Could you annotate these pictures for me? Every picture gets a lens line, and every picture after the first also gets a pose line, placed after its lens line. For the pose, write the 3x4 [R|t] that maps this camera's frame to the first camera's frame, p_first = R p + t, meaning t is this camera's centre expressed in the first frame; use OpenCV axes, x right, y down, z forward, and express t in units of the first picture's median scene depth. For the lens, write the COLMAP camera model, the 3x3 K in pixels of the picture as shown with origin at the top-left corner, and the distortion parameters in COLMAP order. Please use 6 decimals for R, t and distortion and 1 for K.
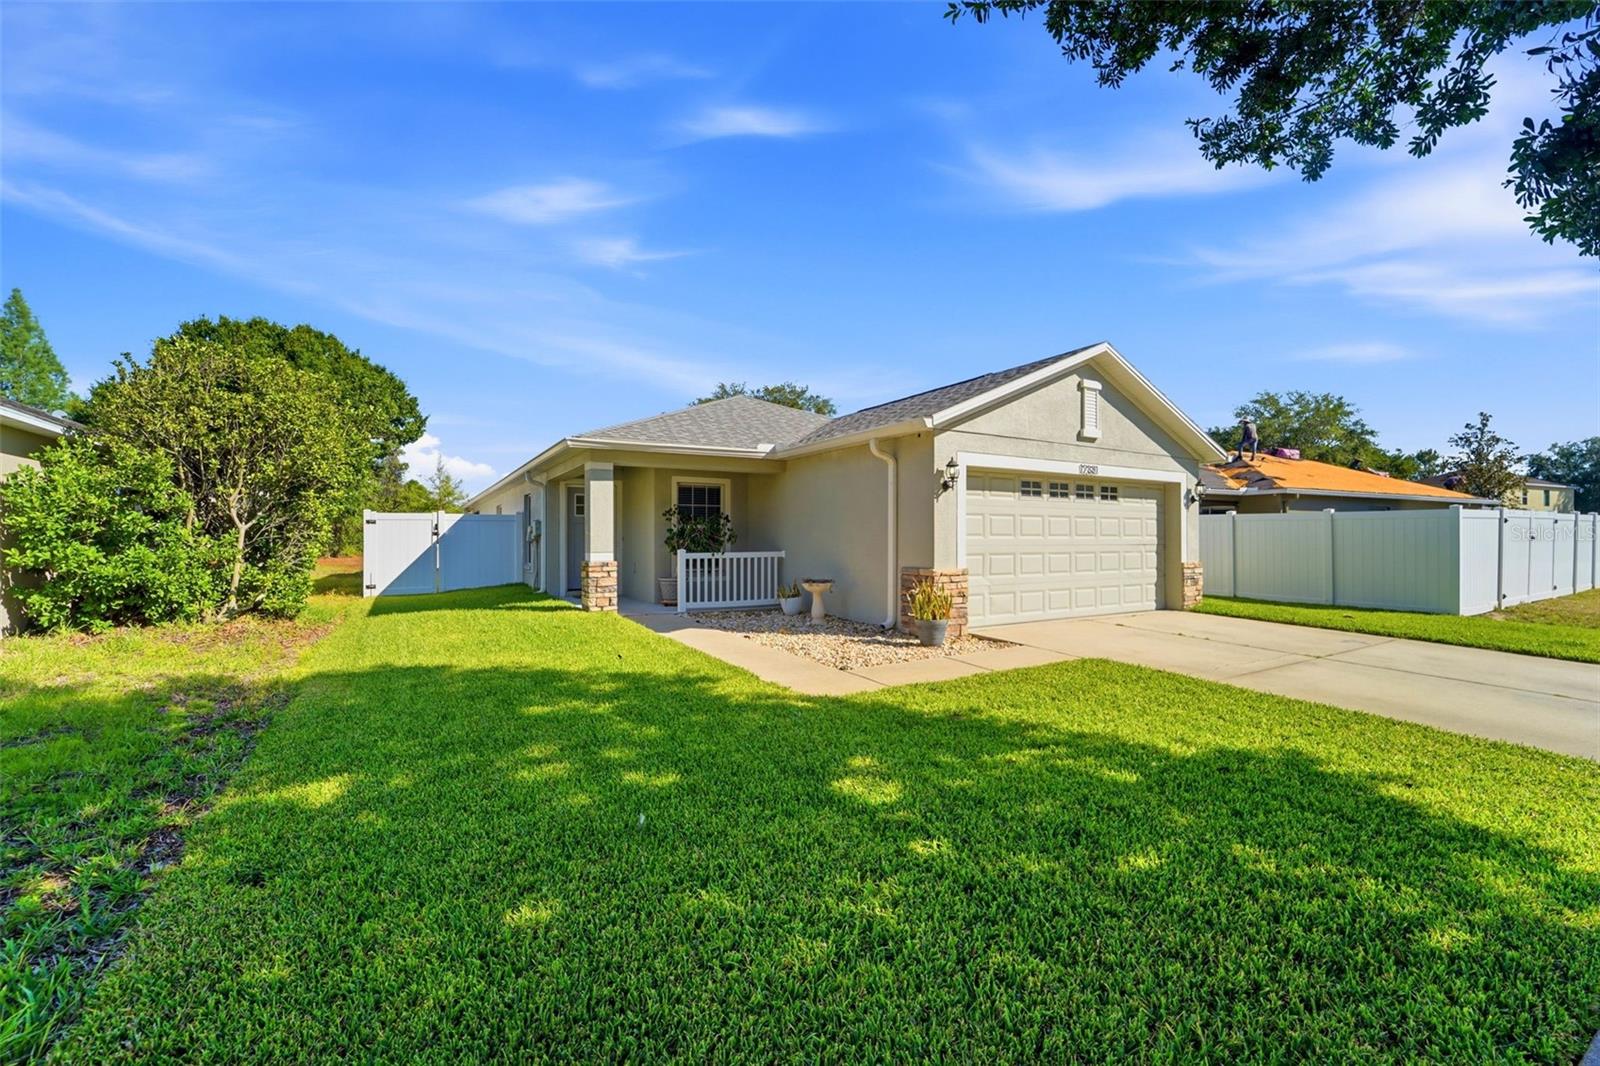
lens RADIAL K [[633.7, 0, 790.1], [0, 633.7, 535.5], [0, 0, 1]] dist [-0.016713, -0.000318]
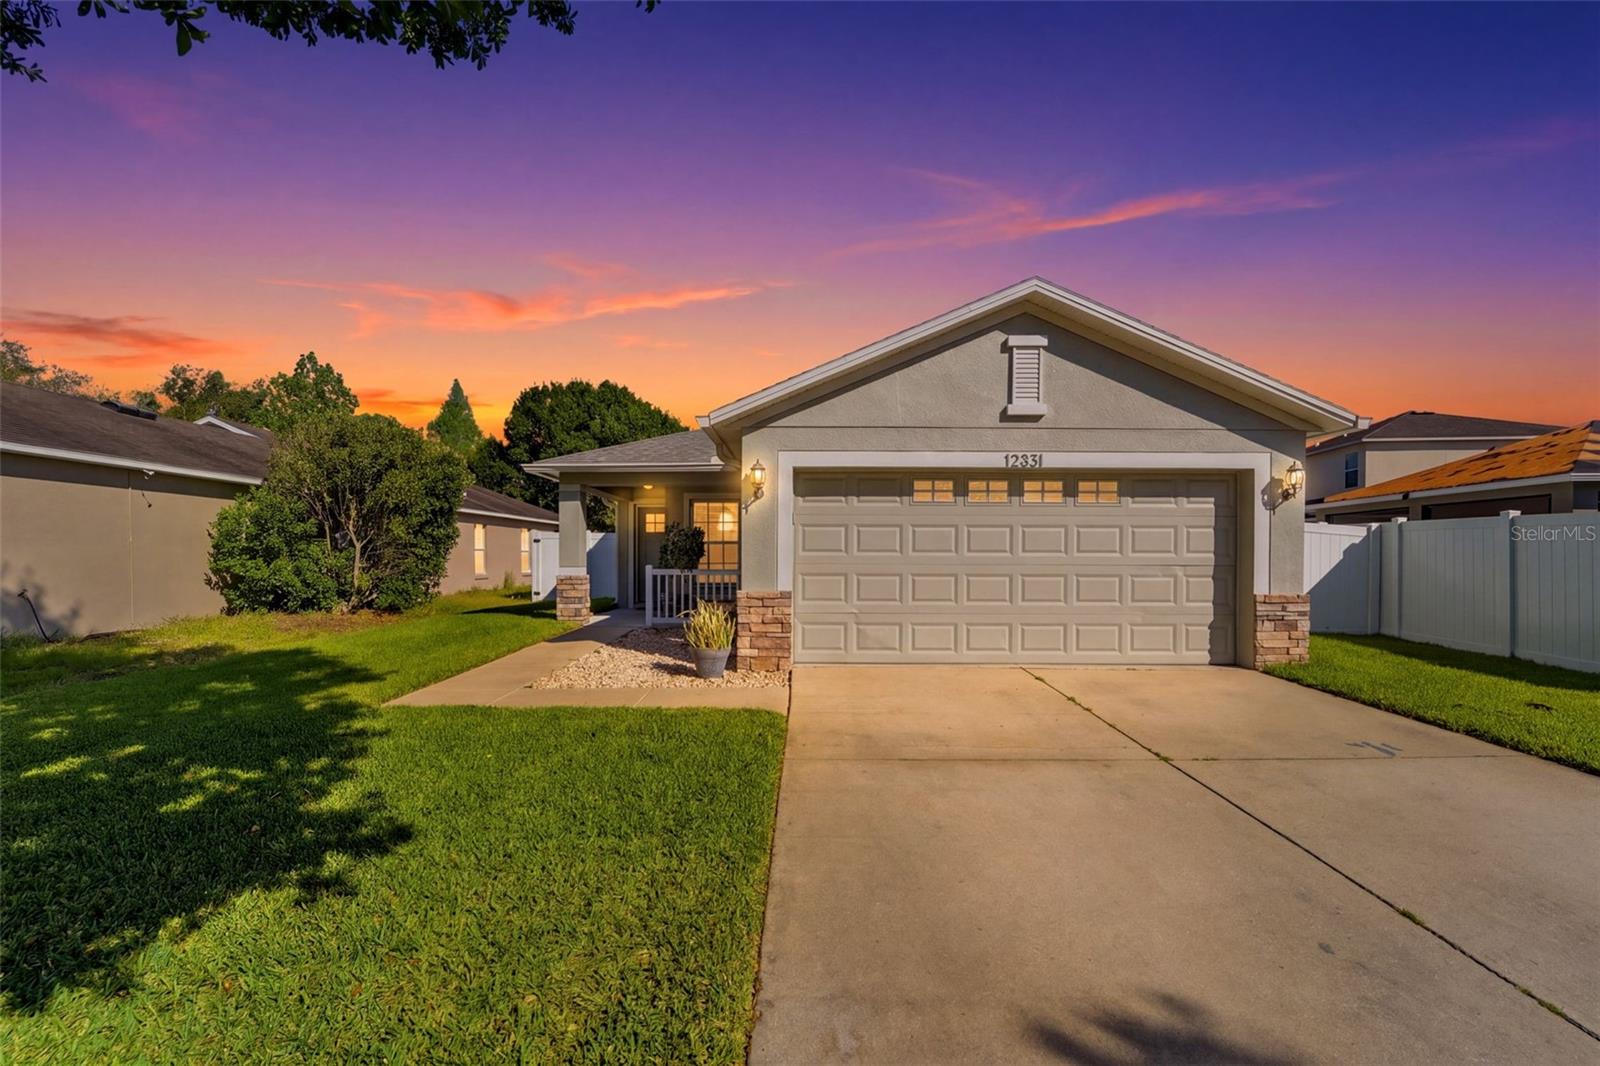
lens RADIAL K [[661.6, 0, 804.6], [0, 661.6, 565.2], [0, 0, 1]] dist [-0.013130, -0.000297]
pose [[0.865700, 0.009906, -0.500465, 0.637630], [-0.001112, 0.999840, 0.017866, 0.002164], [0.500562, -0.014910, 0.865572, 0.221569]]
